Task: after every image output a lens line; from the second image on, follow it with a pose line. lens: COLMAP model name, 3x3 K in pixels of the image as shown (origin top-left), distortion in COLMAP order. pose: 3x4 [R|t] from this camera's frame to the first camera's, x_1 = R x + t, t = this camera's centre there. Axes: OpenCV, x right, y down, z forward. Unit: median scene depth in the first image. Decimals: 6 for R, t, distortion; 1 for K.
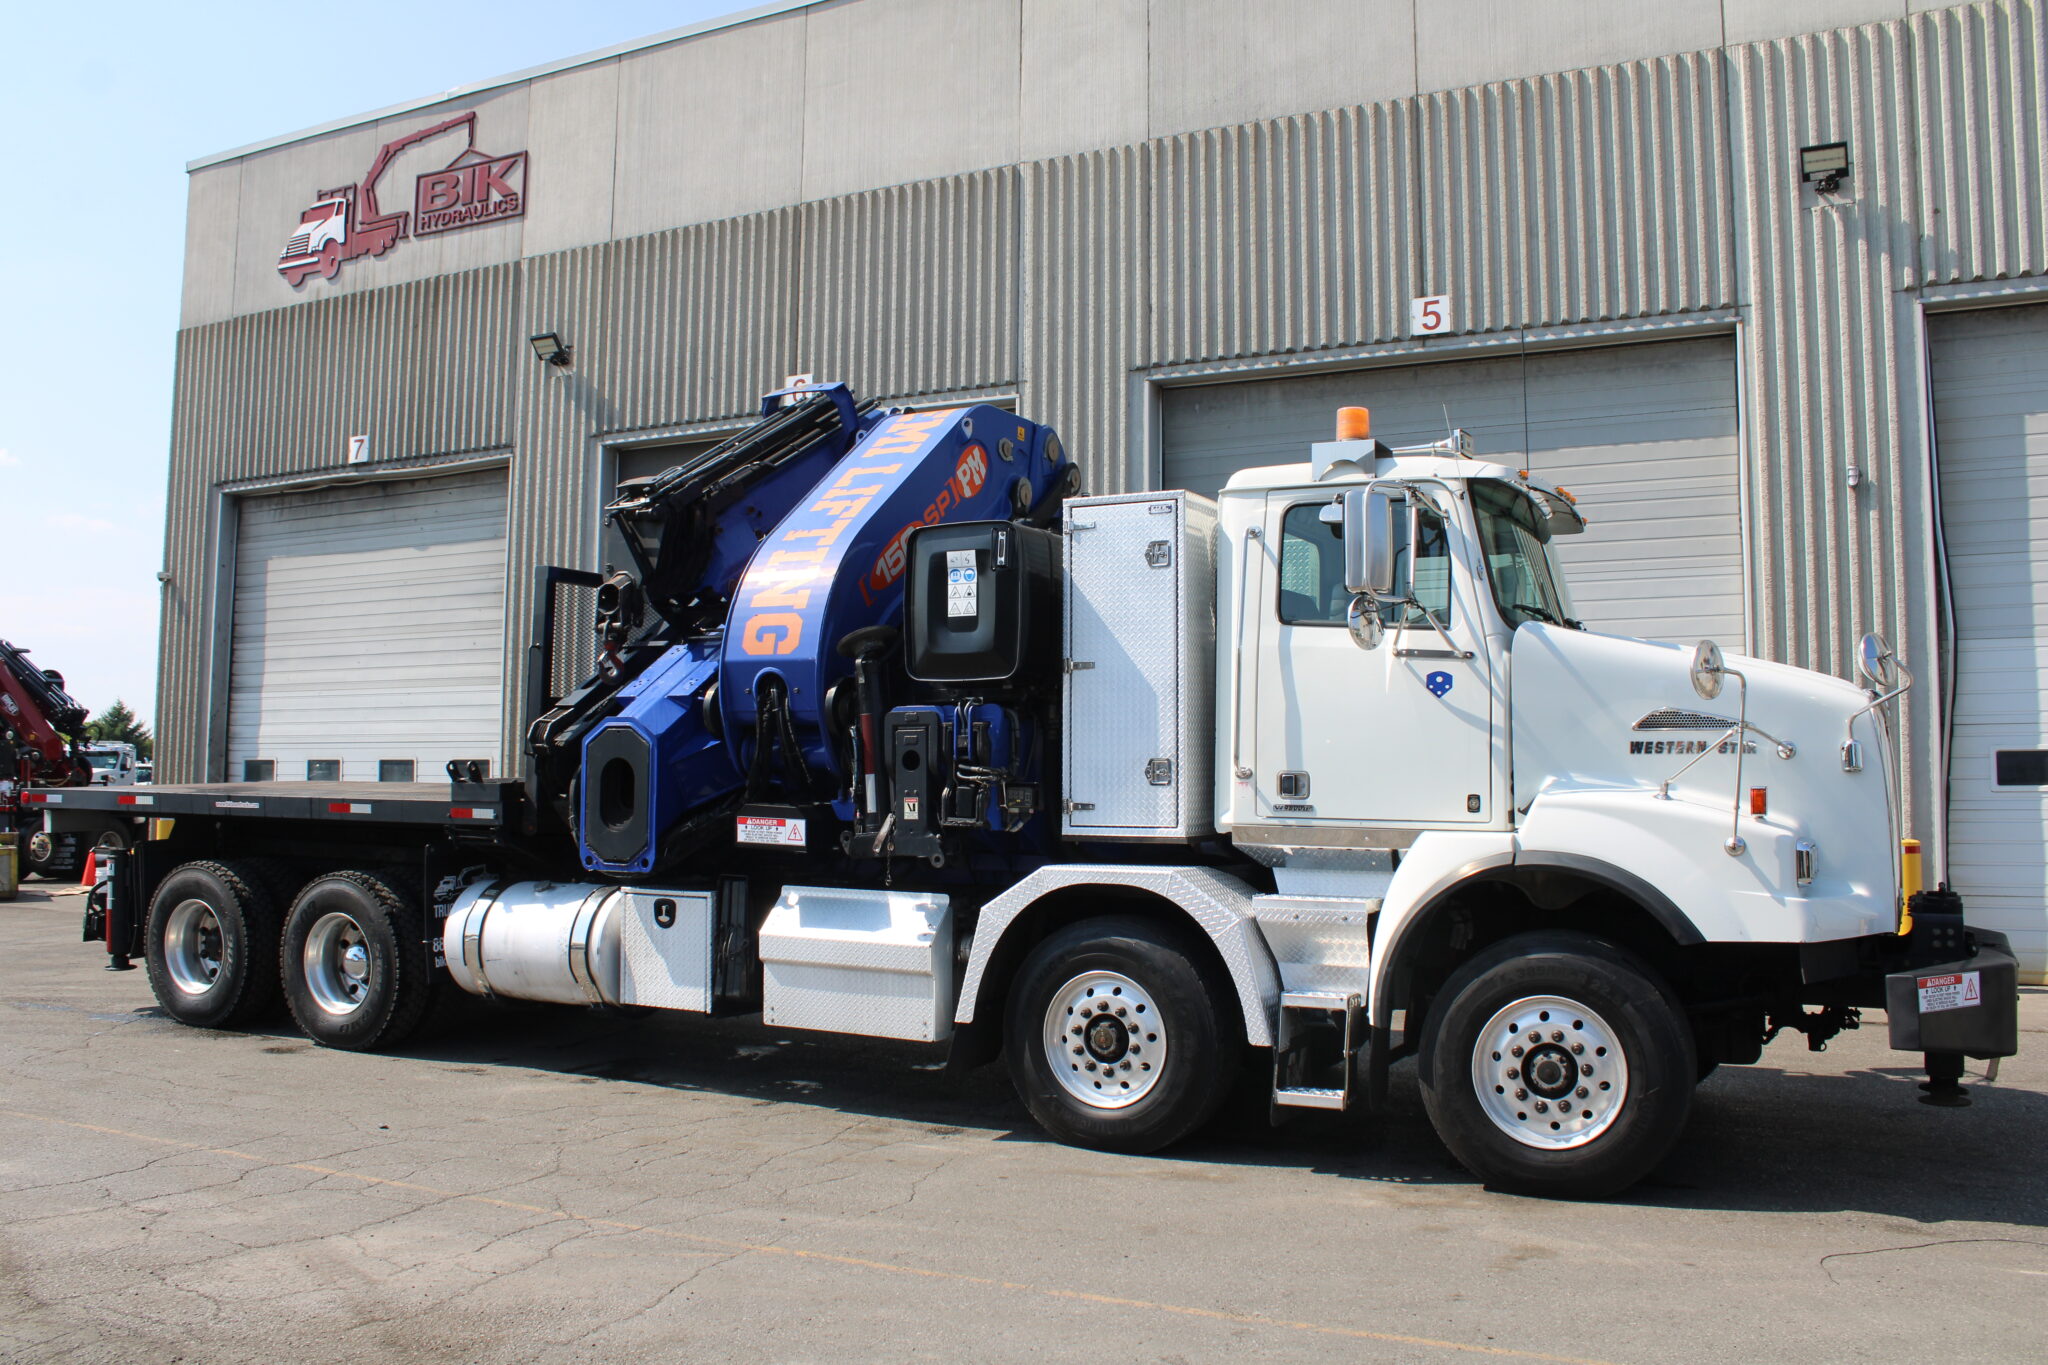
lens RADIAL K [[1718.2, 0, 1019.6], [0, 1718.2, 665.4], [0, 0, 1]] dist [-0.166829, 0.150362]
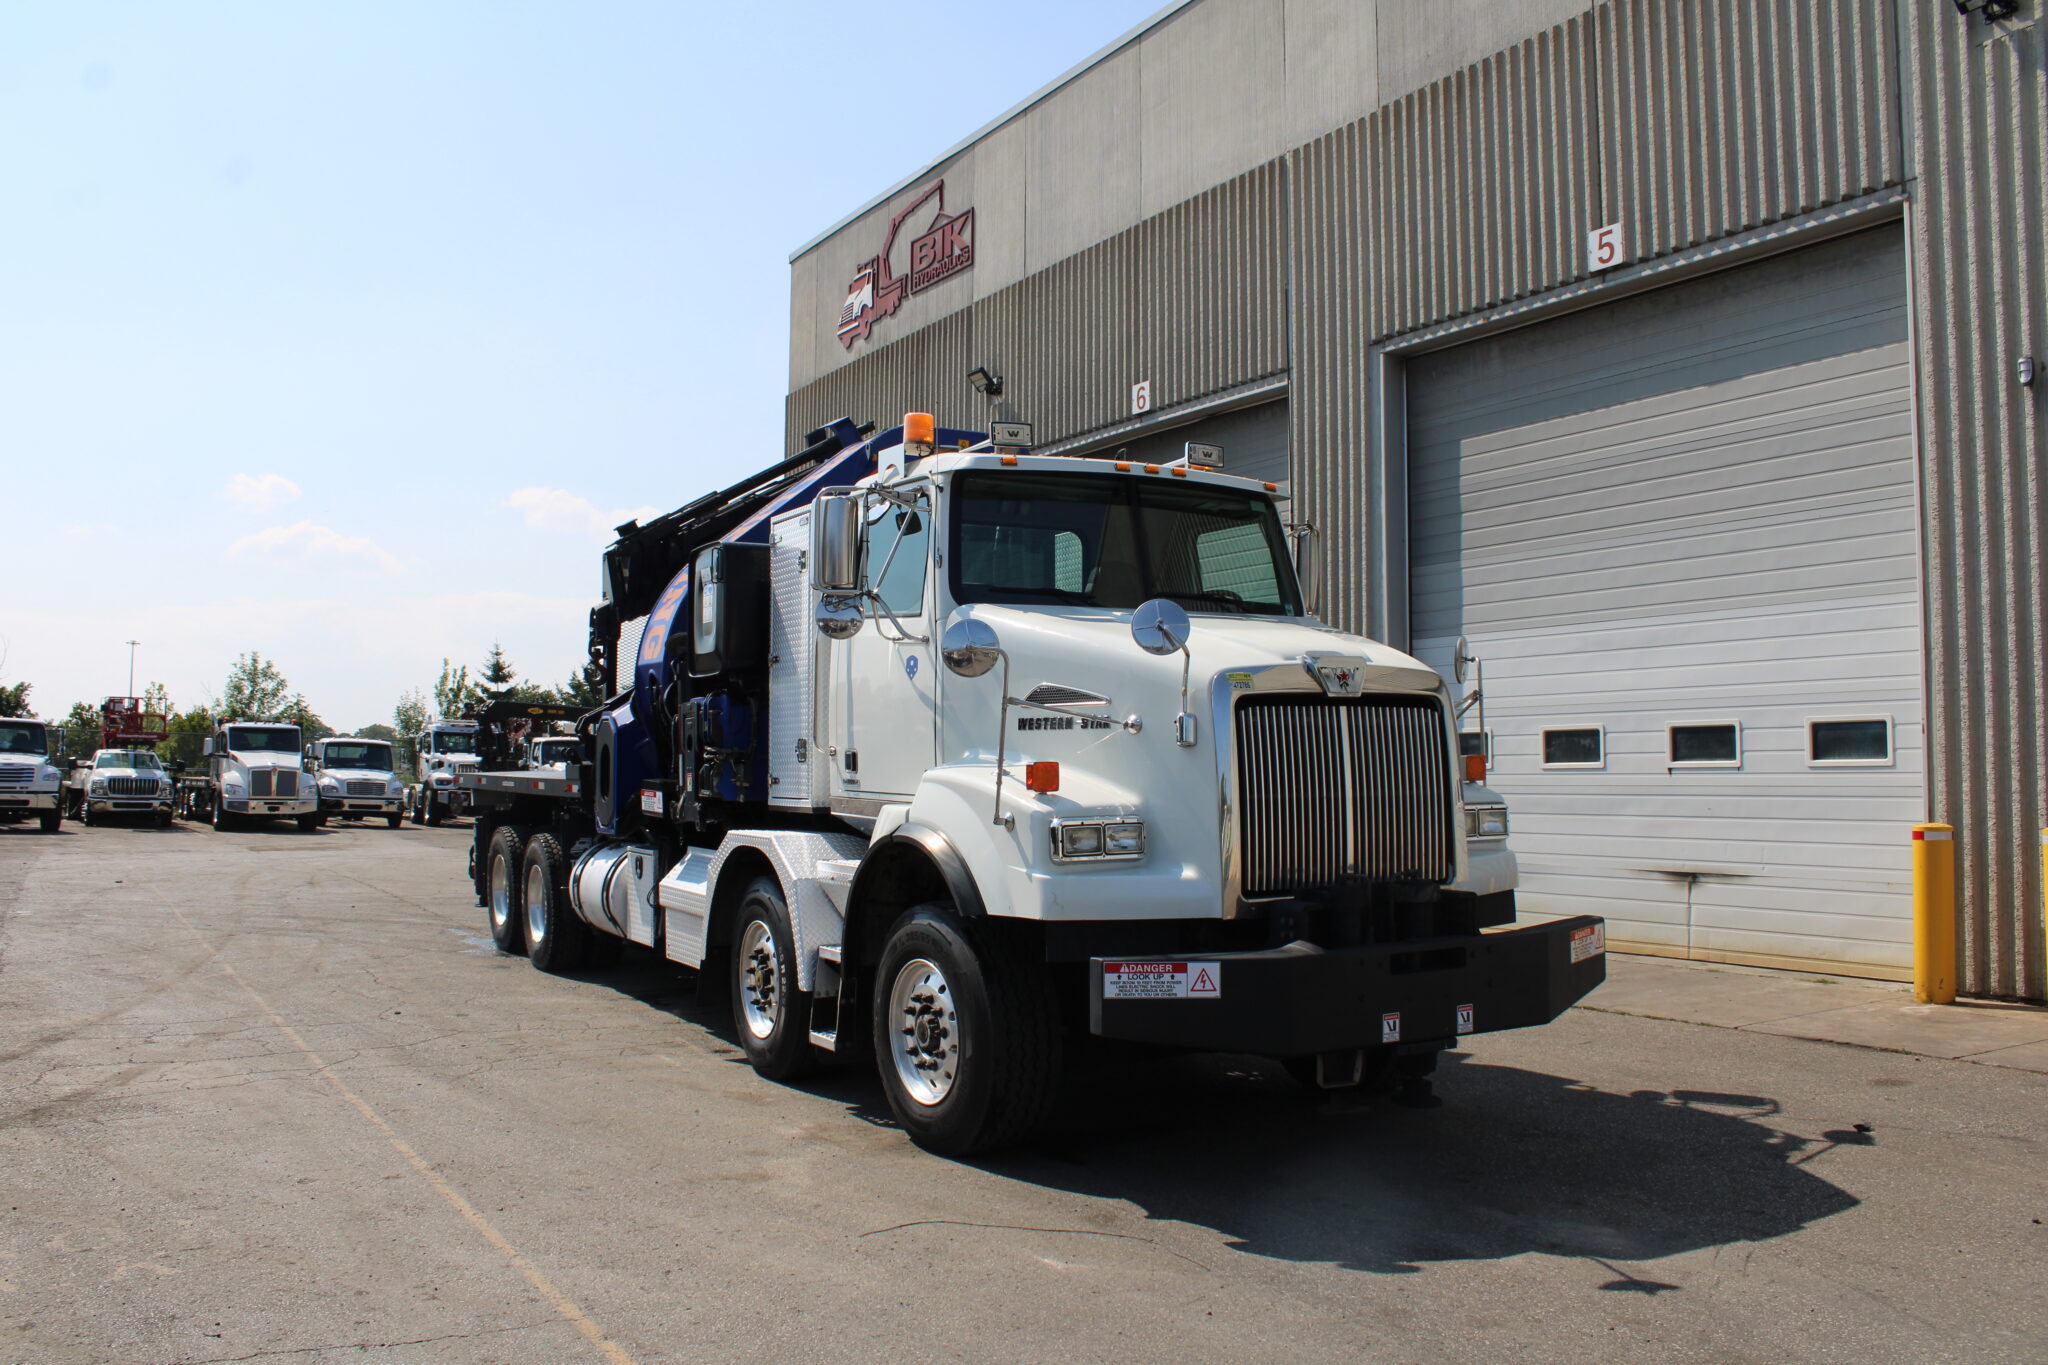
lens RADIAL K [[1718.2, 0, 1019.6], [0, 1718.2, 665.4], [0, 0, 1]] dist [-0.166829, 0.150362]
pose [[0.841715, -0.037484, -0.538620, 0.471712], [0.042584, 0.999088, -0.002982, 0.008388], [0.538241, -0.020426, 0.842544, 0.064404]]
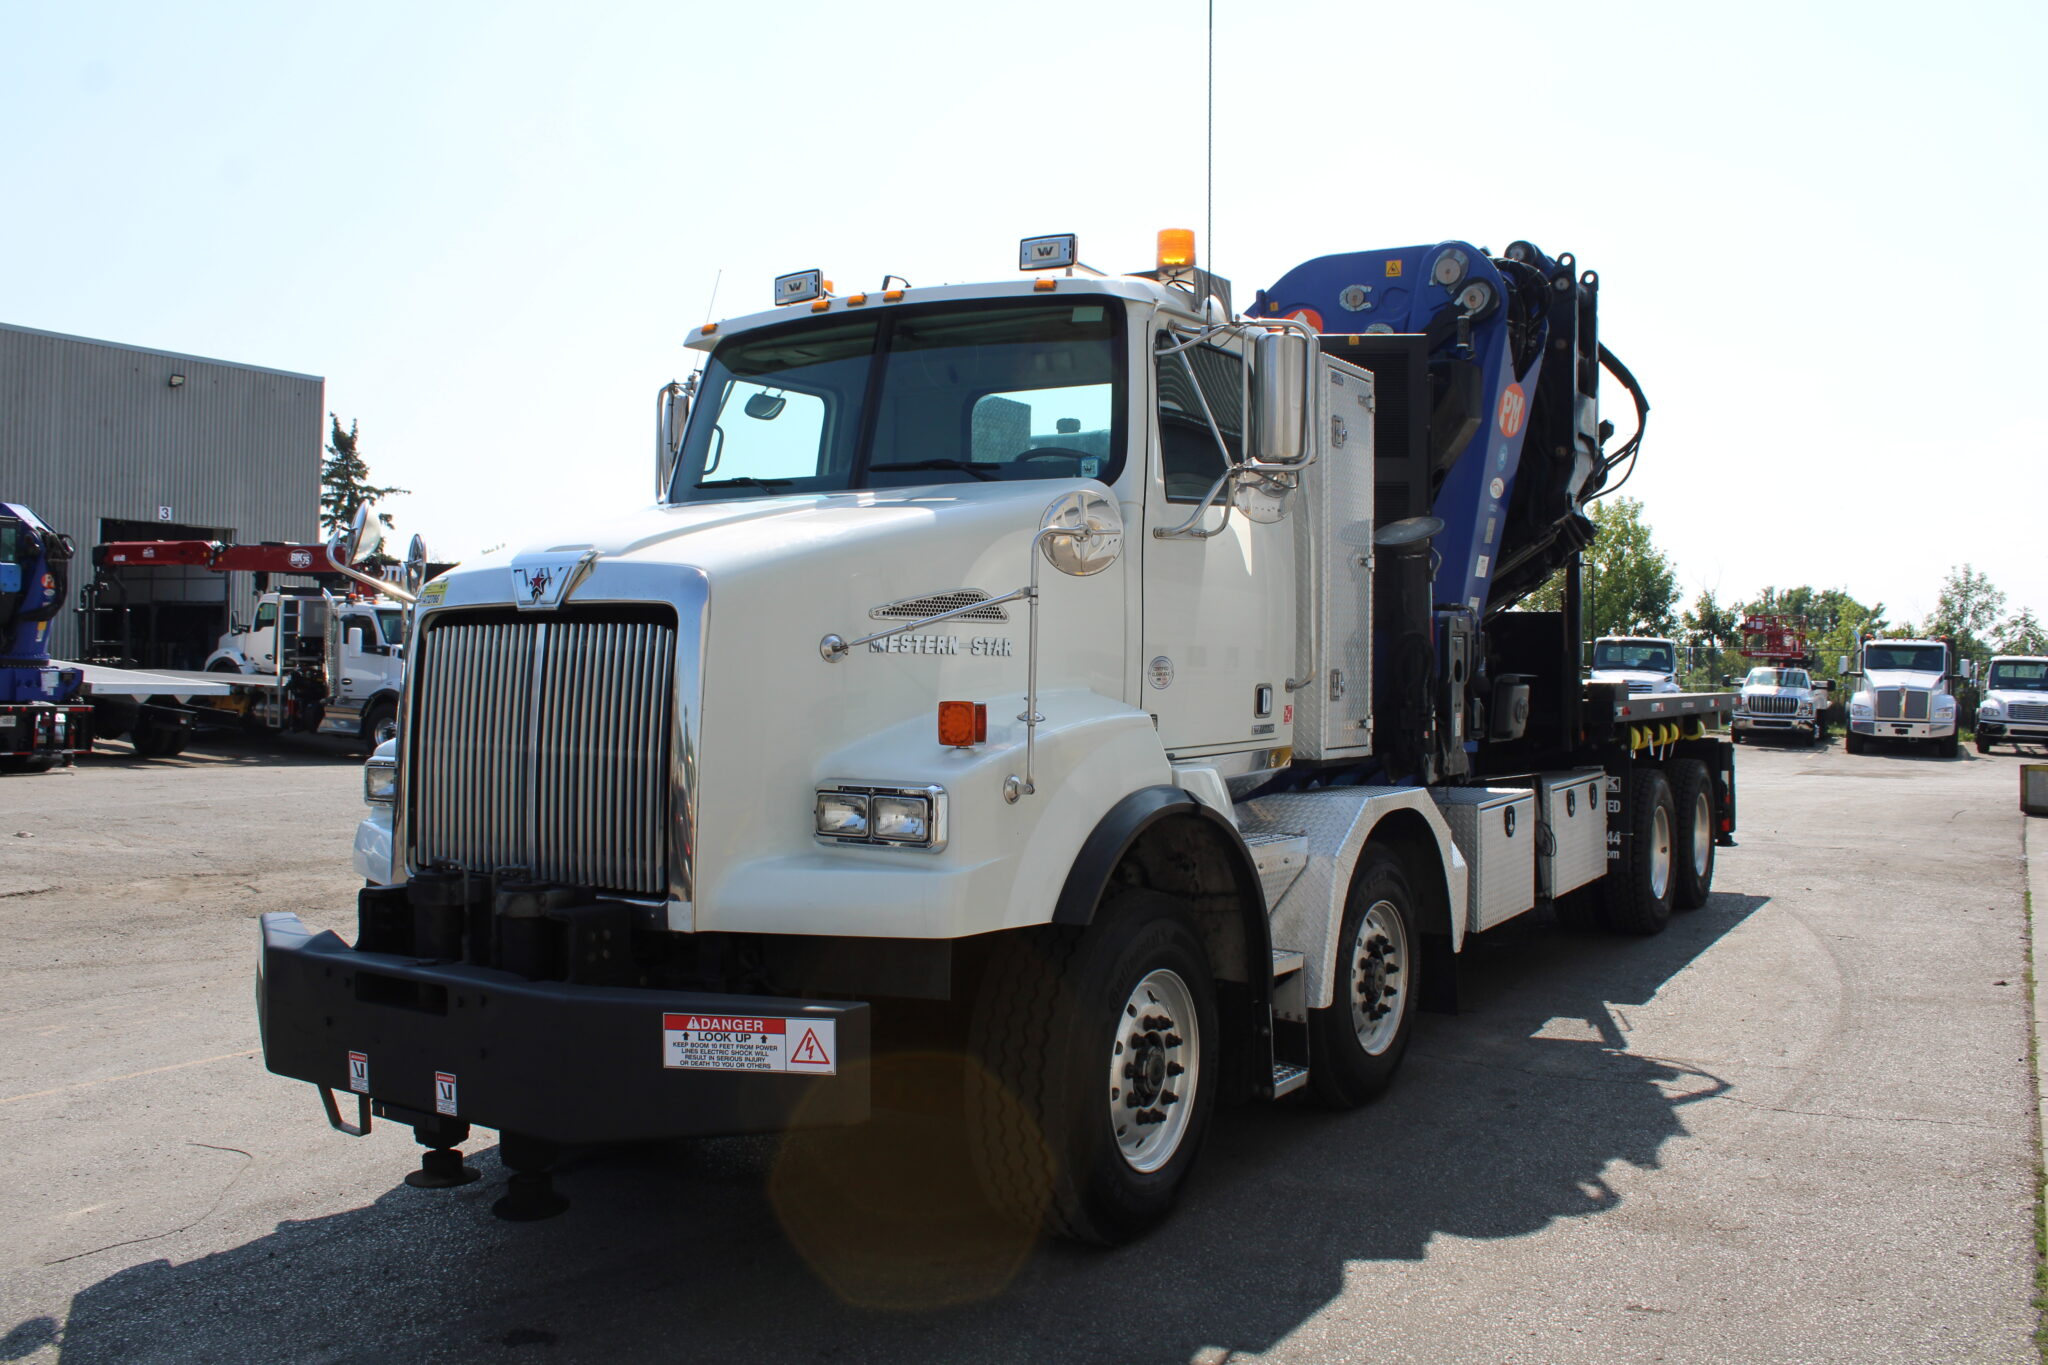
lens RADIAL K [[1715.2, 0, 1022.9], [0, 1715.2, 665.8], [0, 0, 1]] dist [-0.166845, 0.149574]
pose [[-0.072202, -0.006113, -0.997371, 0.618304], [0.054068, 0.998487, -0.010034, 0.040456], [0.995923, -0.054650, -0.071762, 0.660707]]
